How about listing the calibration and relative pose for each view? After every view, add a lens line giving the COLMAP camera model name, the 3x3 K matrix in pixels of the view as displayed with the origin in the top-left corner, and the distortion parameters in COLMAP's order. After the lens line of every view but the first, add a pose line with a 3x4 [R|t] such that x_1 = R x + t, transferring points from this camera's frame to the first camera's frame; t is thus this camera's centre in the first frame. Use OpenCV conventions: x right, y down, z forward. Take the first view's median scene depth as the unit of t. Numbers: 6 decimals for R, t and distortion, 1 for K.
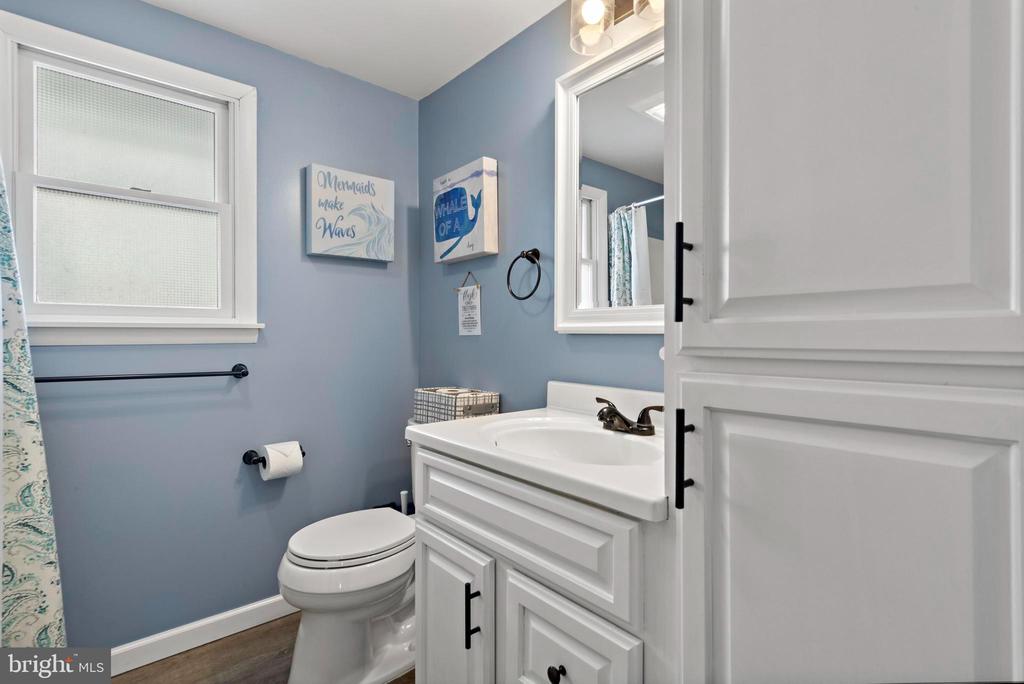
lens RADIAL K [[493.0, 0, 512.8], [0, 493.0, 338.6], [0, 0, 1]] dist [0.012020, 0.000176]
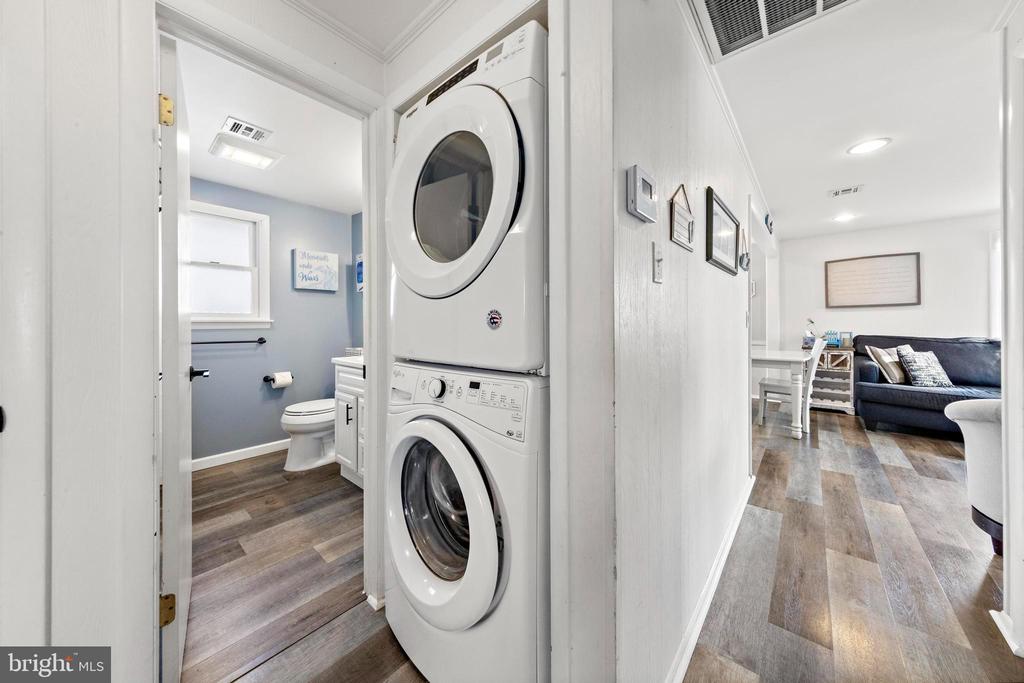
lens RADIAL K [[340.3, 0, 515.0], [0, 340.3, 322.6], [0, 0, 1]] dist [0.010908, -0.000114]
pose [[0.987826, -0.007006, 0.155402, 0.349326], [0.008206, 0.999941, -0.007084, 0.003384], [-0.155343, 0.008273, 0.987826, -0.724775]]
